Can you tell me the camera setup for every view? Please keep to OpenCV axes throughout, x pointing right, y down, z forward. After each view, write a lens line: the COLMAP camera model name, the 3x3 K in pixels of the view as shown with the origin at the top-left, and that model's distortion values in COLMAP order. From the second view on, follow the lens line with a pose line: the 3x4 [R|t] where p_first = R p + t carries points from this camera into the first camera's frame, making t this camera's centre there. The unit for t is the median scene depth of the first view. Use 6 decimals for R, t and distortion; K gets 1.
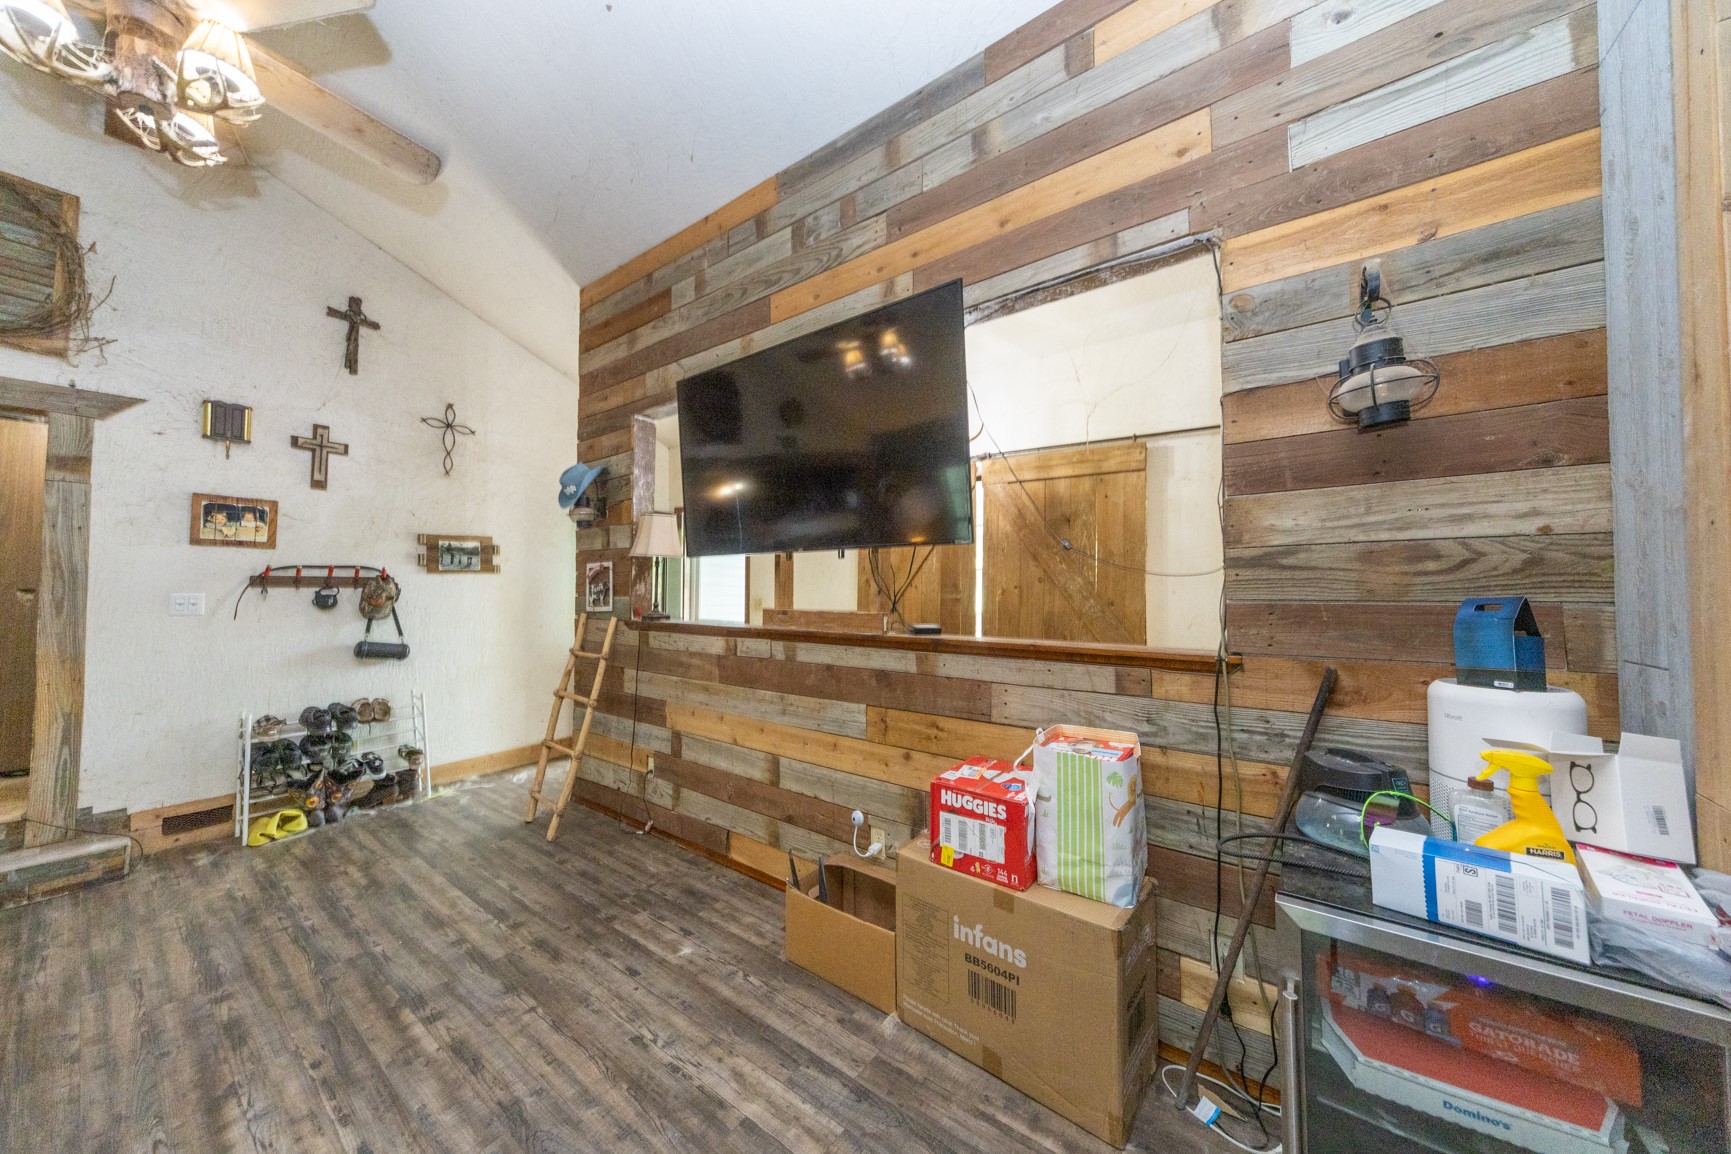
lens RADIAL K [[583.4, 0, 860.9], [0, 583.4, 569.0], [0, 0, 1]] dist [0.001229, -0.000315]
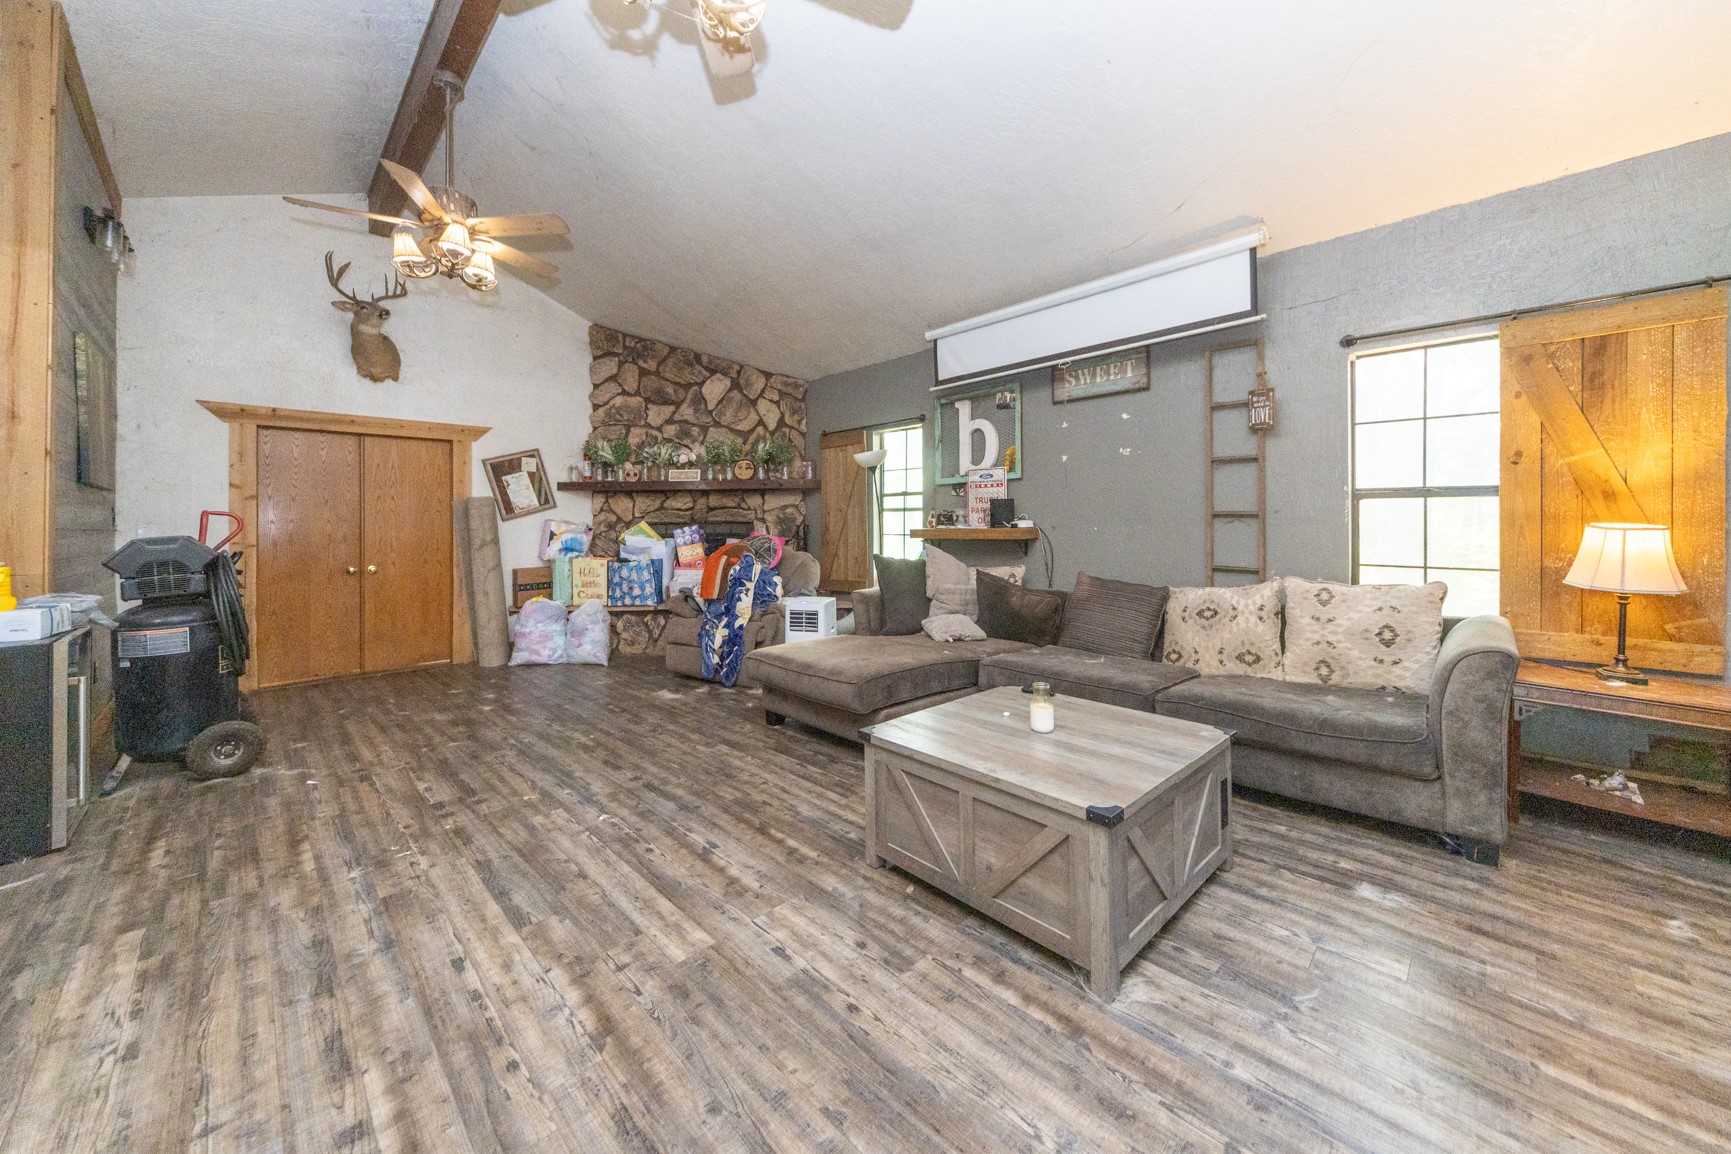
lens RADIAL K [[612.6, 0, 876.7], [0, 612.6, 521.9], [0, 0, 1]] dist [0.000949, -0.000050]
pose [[-0.992358, 0.012594, 0.122746, -0.758122], [0.007886, 0.999217, -0.038770, 0.078134], [-0.123138, -0.037505, -0.991681, 0.884393]]
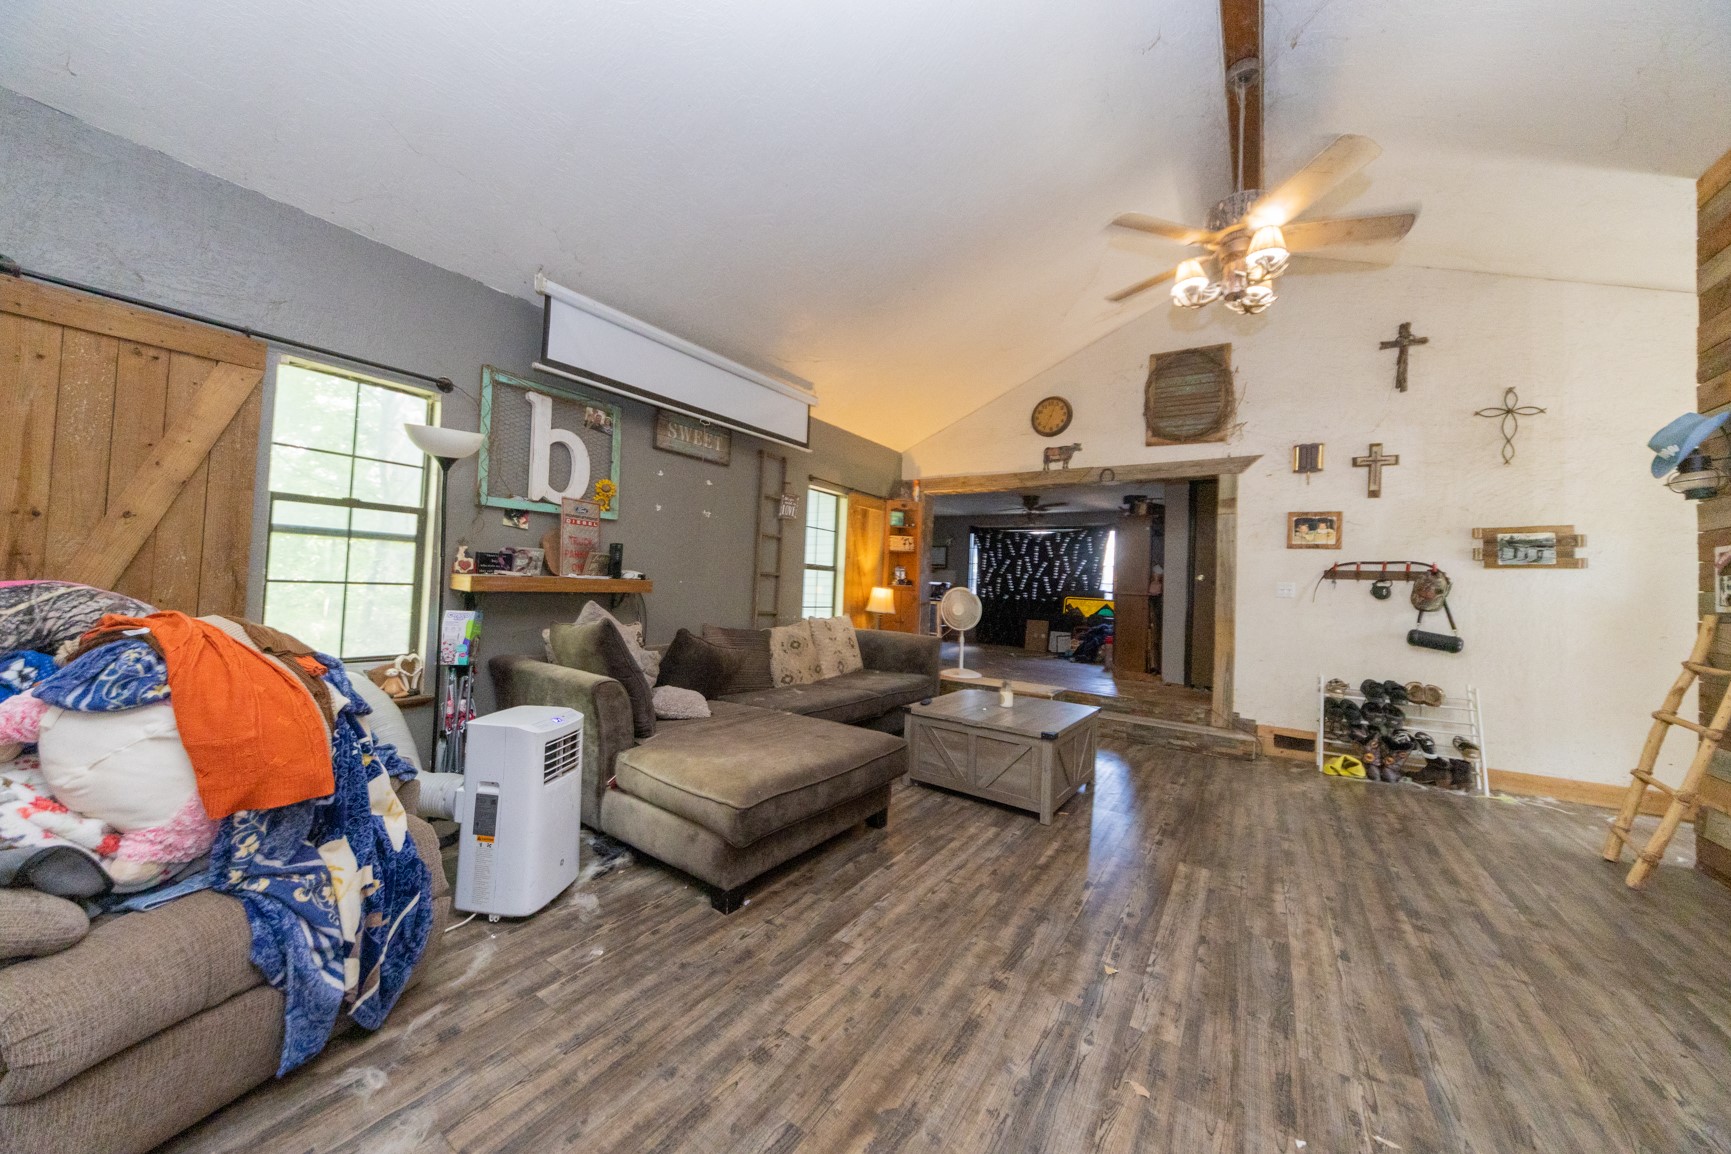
lens RADIAL K [[583.4, 0, 860.9], [0, 583.4, 569.0], [0, 0, 1]] dist [0.001229, -0.000315]
pose [[0.042682, -0.020735, -0.998874, 0.224064], [-0.006483, 0.999758, -0.021031, 0.042375], [0.999068, 0.007374, 0.042537, -0.100376]]
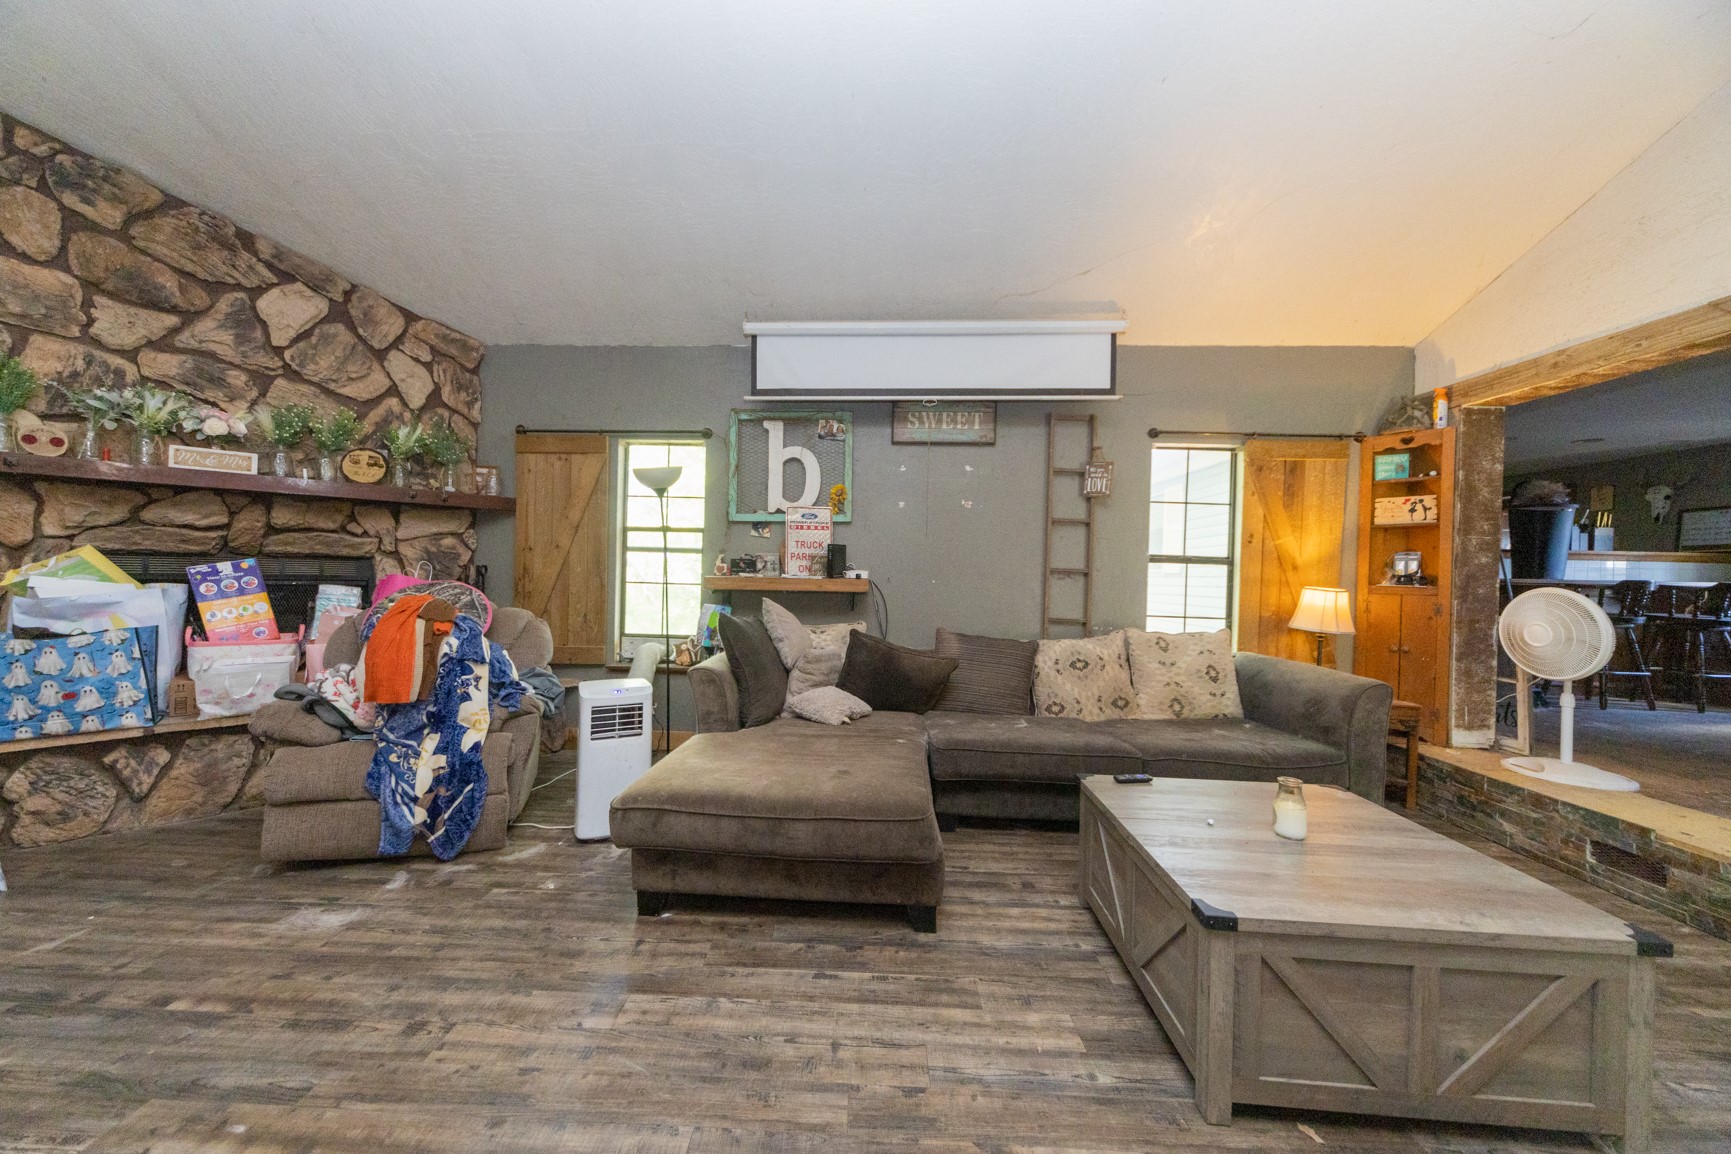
lens RADIAL K [[583.5, 0, 839.0], [0, 583.5, 579.4], [0, 0, 1]] dist [0.003612, -0.000031]
pose [[-0.822358, -0.007627, -0.568919, -0.237420], [0.000832, 0.999893, -0.014608, 0.058783], [0.568970, -0.012486, -0.822264, 0.413397]]
